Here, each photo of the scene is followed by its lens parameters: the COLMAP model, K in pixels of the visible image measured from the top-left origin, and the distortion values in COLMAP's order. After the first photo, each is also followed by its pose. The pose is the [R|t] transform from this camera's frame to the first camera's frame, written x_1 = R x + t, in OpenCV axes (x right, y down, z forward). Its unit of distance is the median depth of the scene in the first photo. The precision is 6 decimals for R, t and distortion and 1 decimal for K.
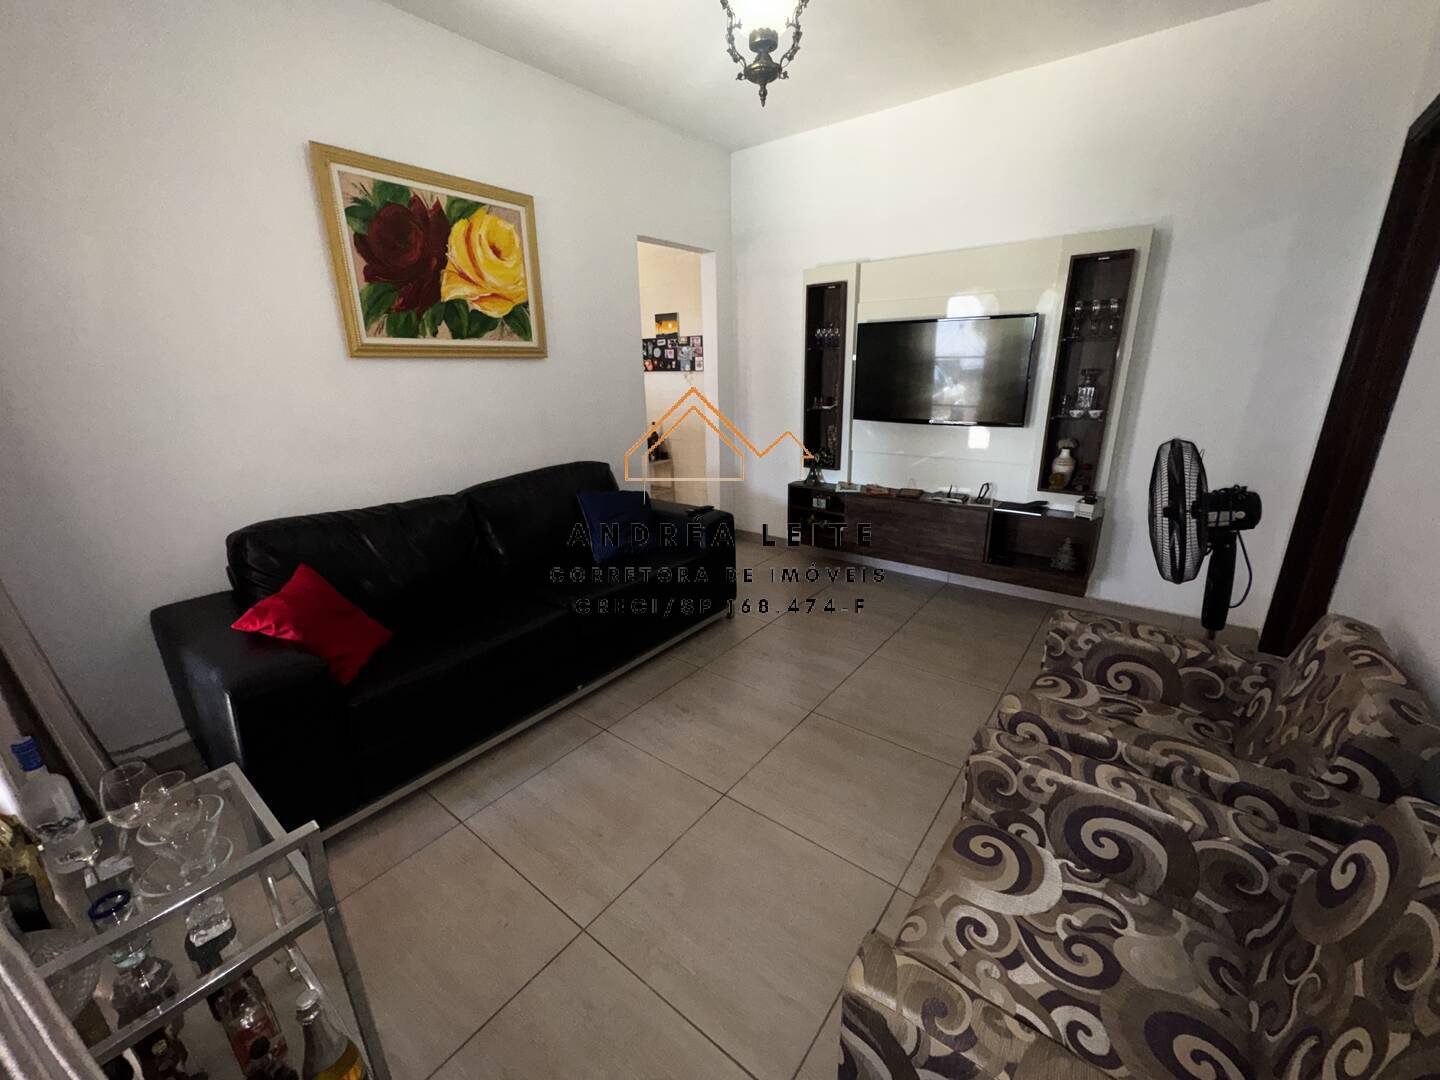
lens RADIAL K [[570.7, 0, 719.4], [0, 570.7, 539.4], [0, 0, 1]] dist [-0.004335, 0.000685]
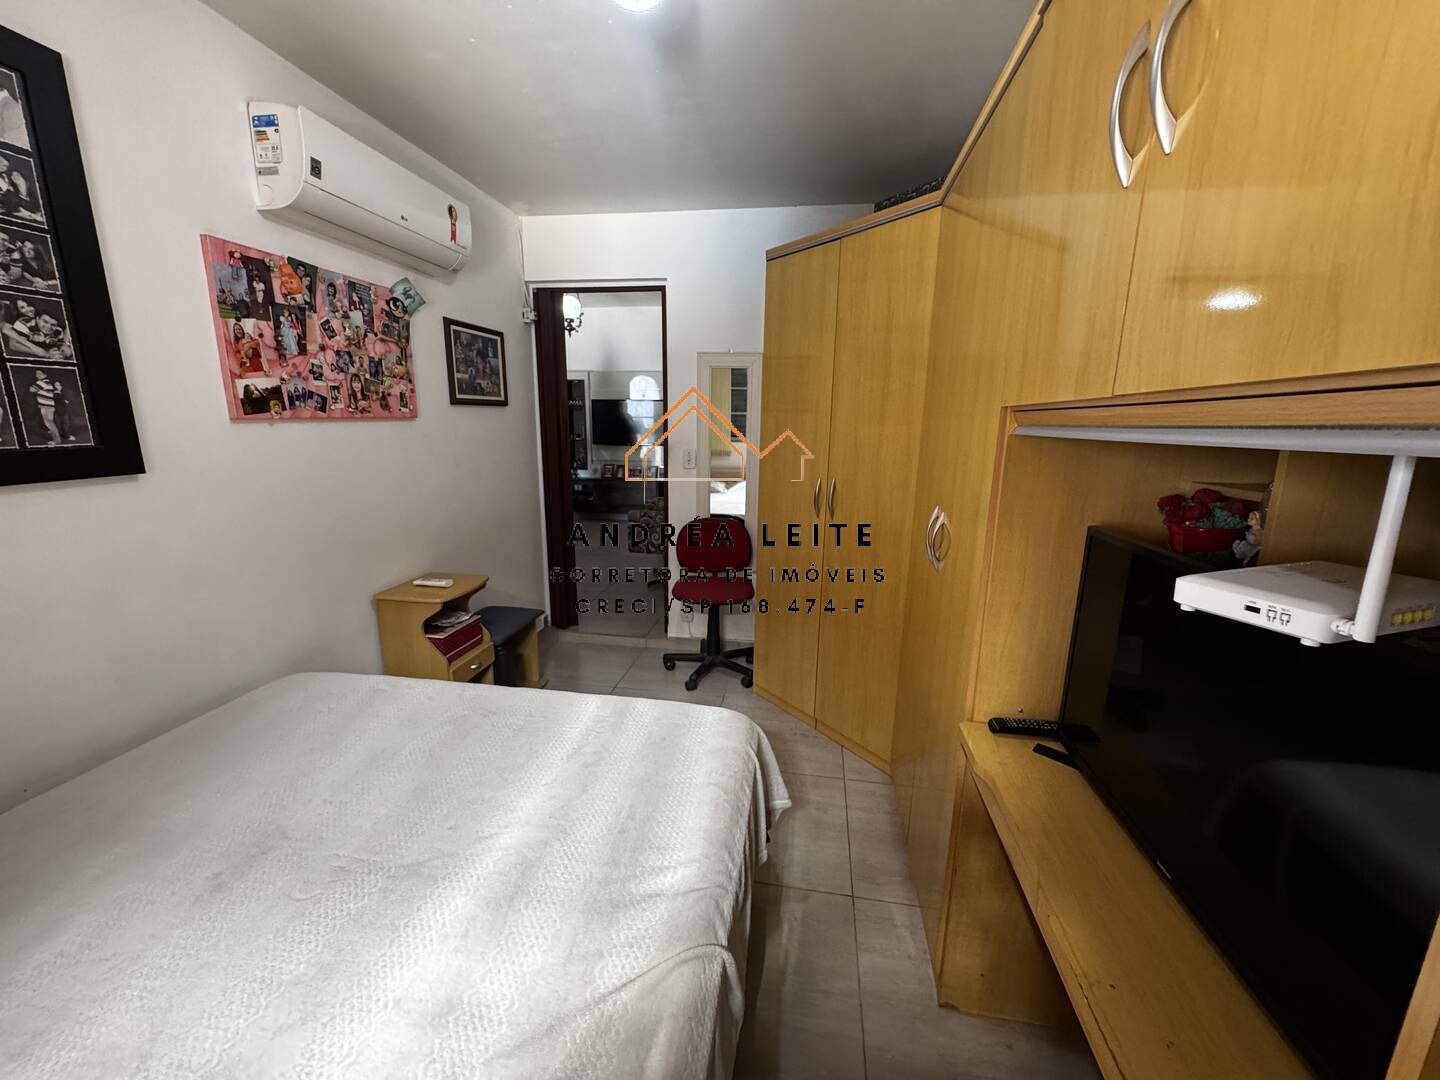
lens RADIAL K [[570.7, 0, 723.7], [0, 570.7, 536.9], [0, 0, 1]] dist [-0.004335, 0.000685]
pose [[0.869379, -0.070090, 0.489150, -0.735195], [0.118979, 0.990458, -0.069543, 0.605048], [-0.479608, 0.118658, 0.869423, -1.859003]]
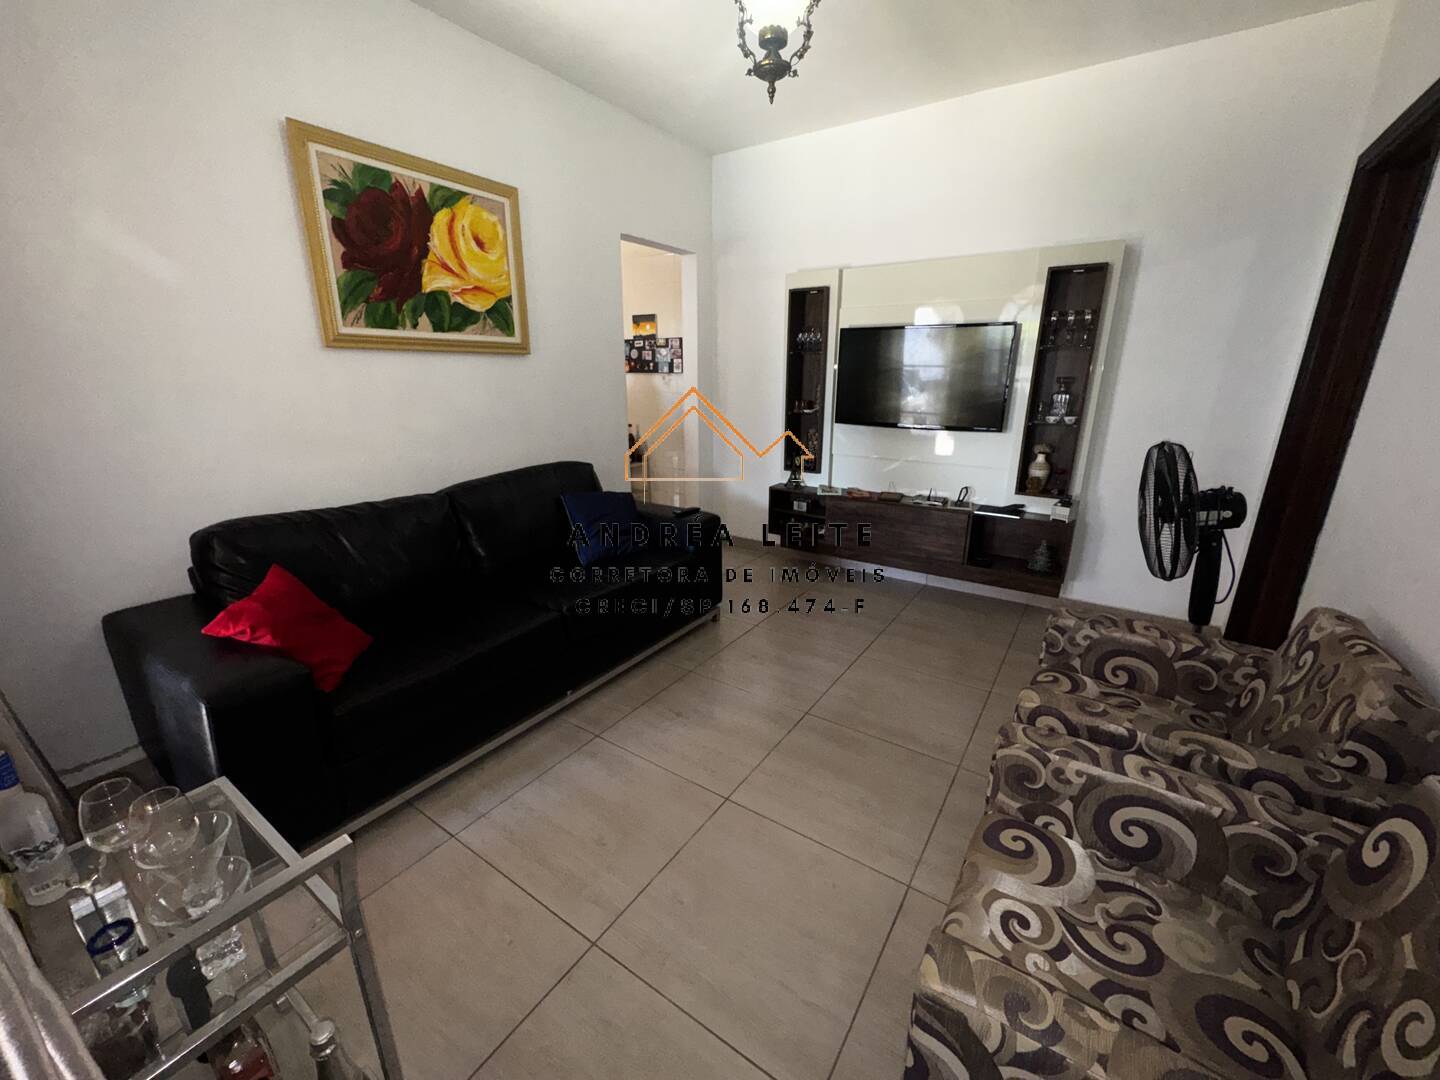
lens RADIAL K [[570.7, 0, 718.3], [0, 570.7, 539.7], [0, 0, 1]] dist [-0.004335, 0.000685]
pose [[0.997677, 0.000800, 0.068122, -0.075088], [-0.000080, 0.999944, -0.010576, 0.012534], [-0.068127, 0.010546, 0.997621, 0.017214]]
